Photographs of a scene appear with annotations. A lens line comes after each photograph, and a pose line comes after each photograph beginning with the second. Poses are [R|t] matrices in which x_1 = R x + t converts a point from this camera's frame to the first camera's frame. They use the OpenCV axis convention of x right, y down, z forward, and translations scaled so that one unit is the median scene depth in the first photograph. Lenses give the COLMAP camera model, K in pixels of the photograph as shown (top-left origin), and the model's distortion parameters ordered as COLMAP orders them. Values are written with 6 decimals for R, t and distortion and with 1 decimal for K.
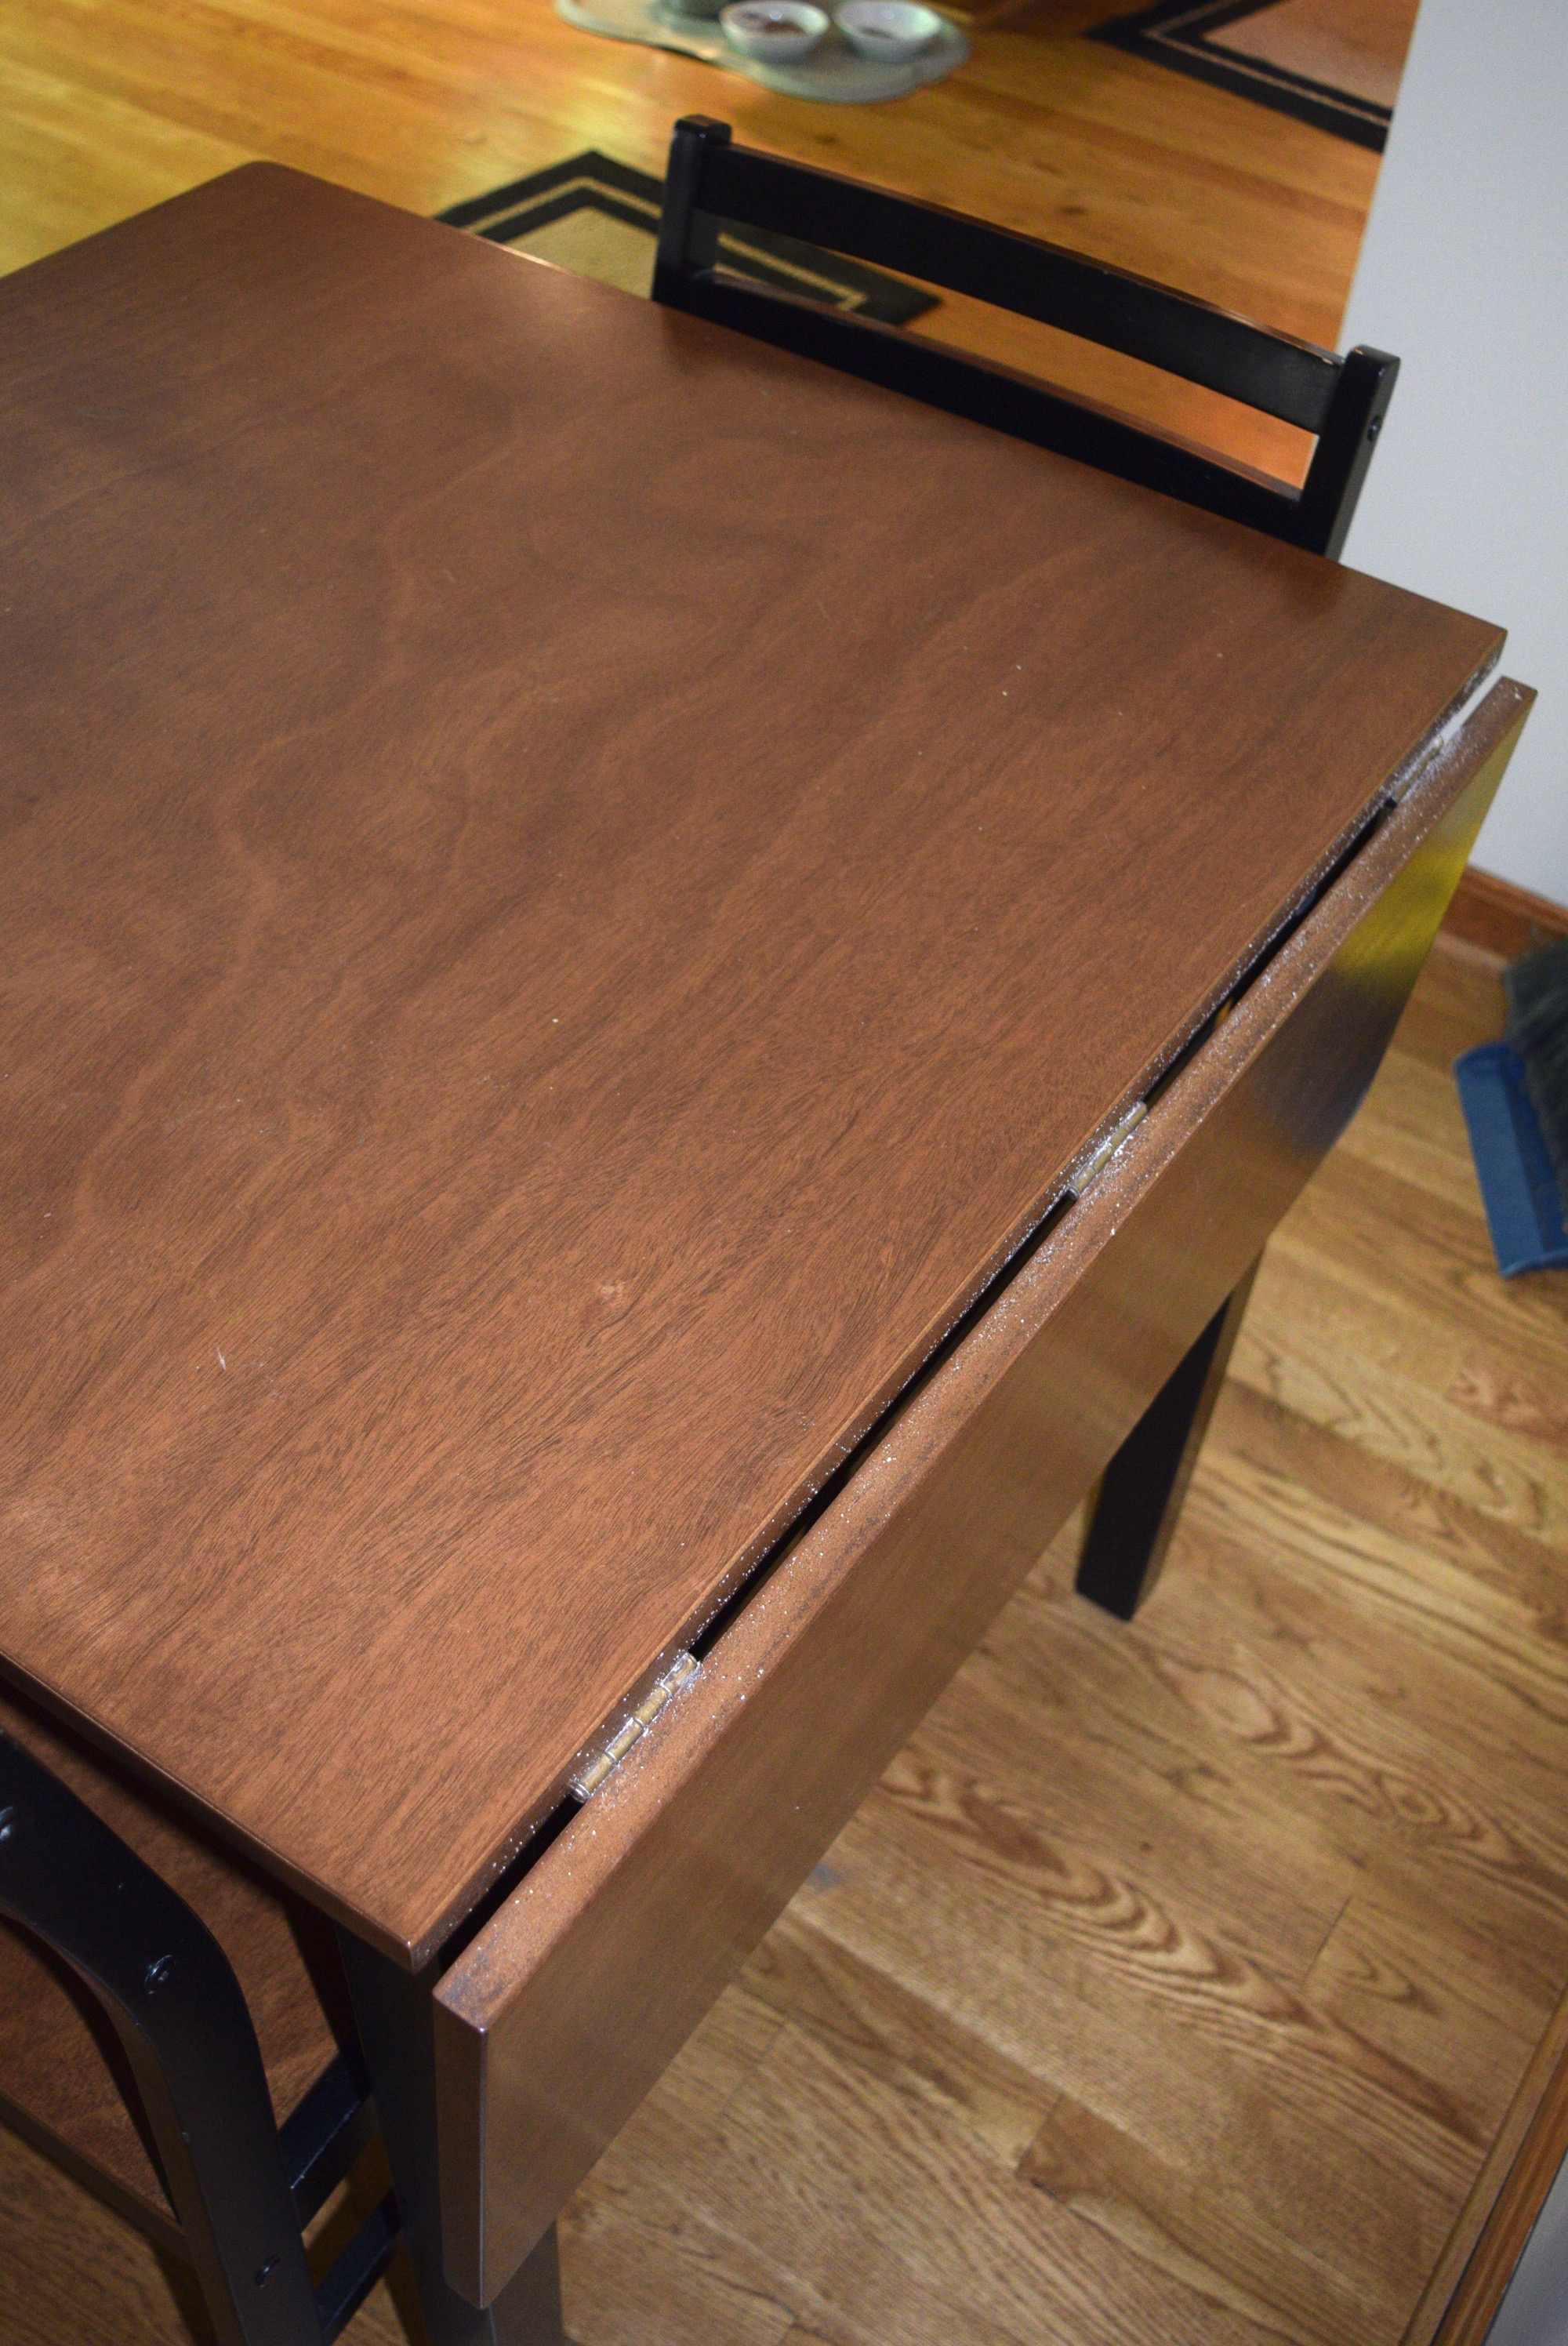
lens RADIAL K [[2301.0, 0, 782.9], [0, 2301.0, 1202.4], [0, 0, 1]] dist [-0.061254, 0.010777]
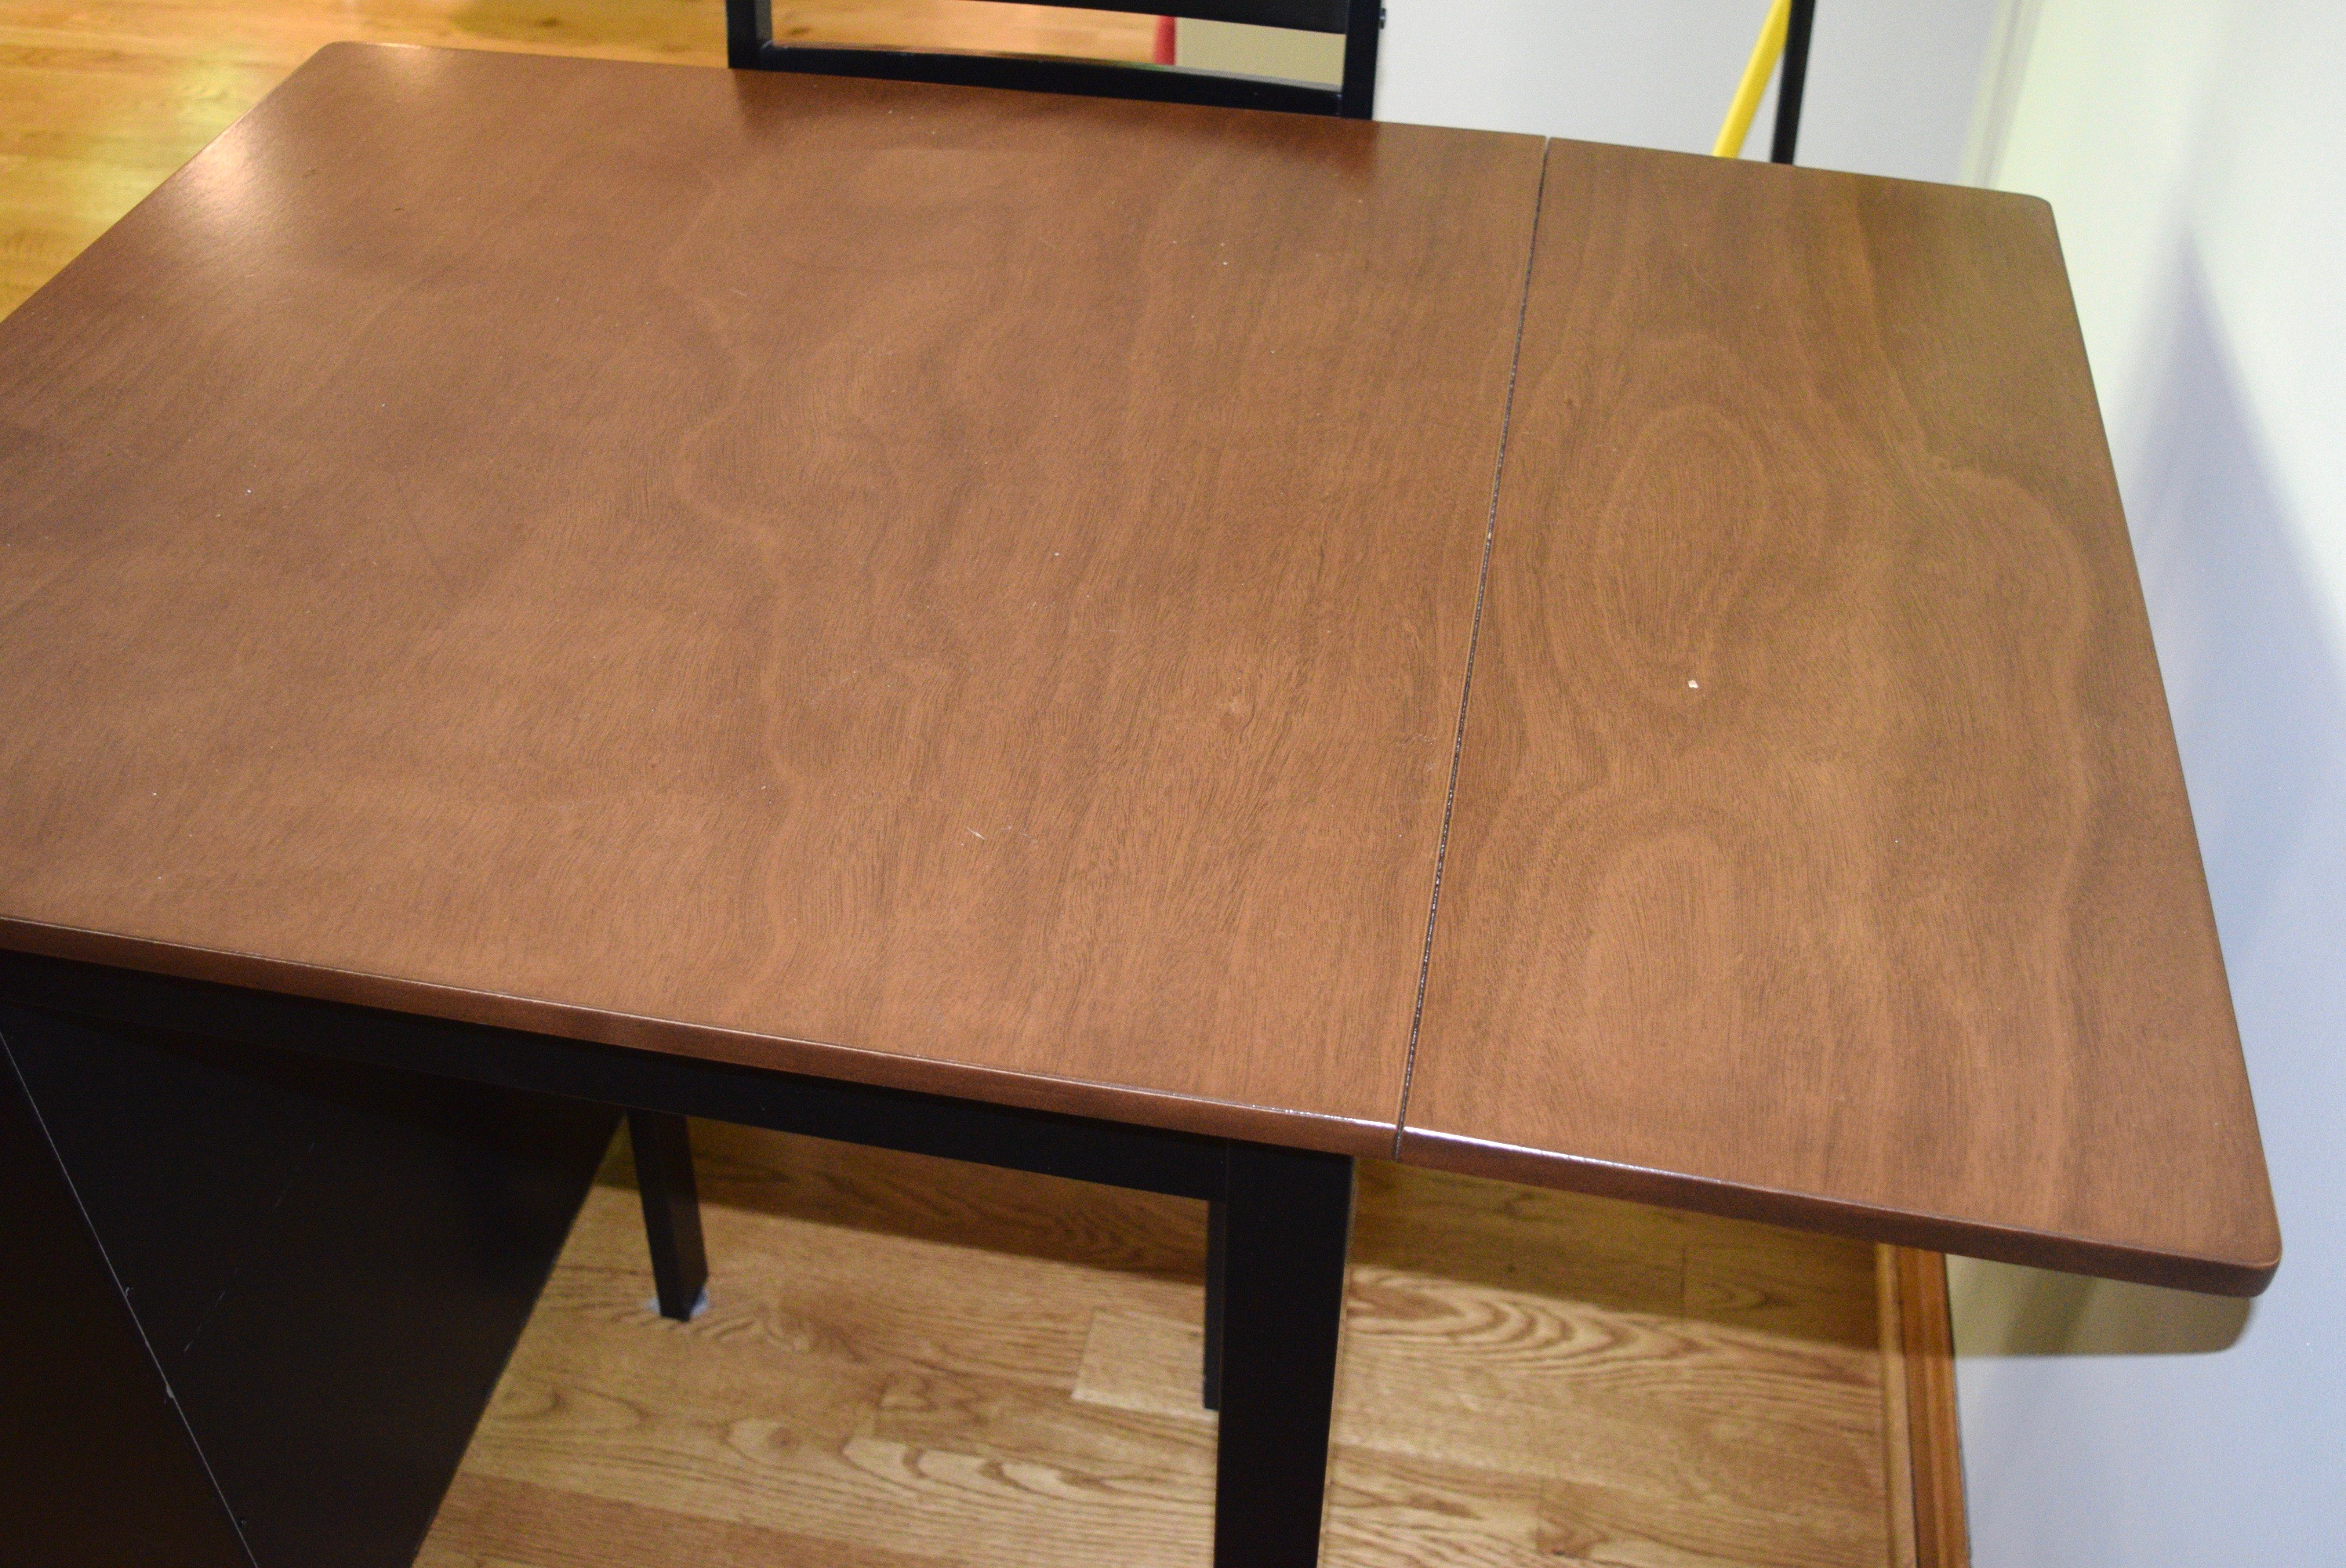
lens RADIAL K [[2301.0, 0, 1173.0], [0, 2301.0, 784.0], [0, 0, 1]] dist [-0.061254, 0.010777]
pose [[0.918769, -0.295487, 0.261824, -0.337031], [0.322608, 0.944196, -0.066475, 0.115519], [-0.227571, 0.145541, 0.962824, -0.139507]]
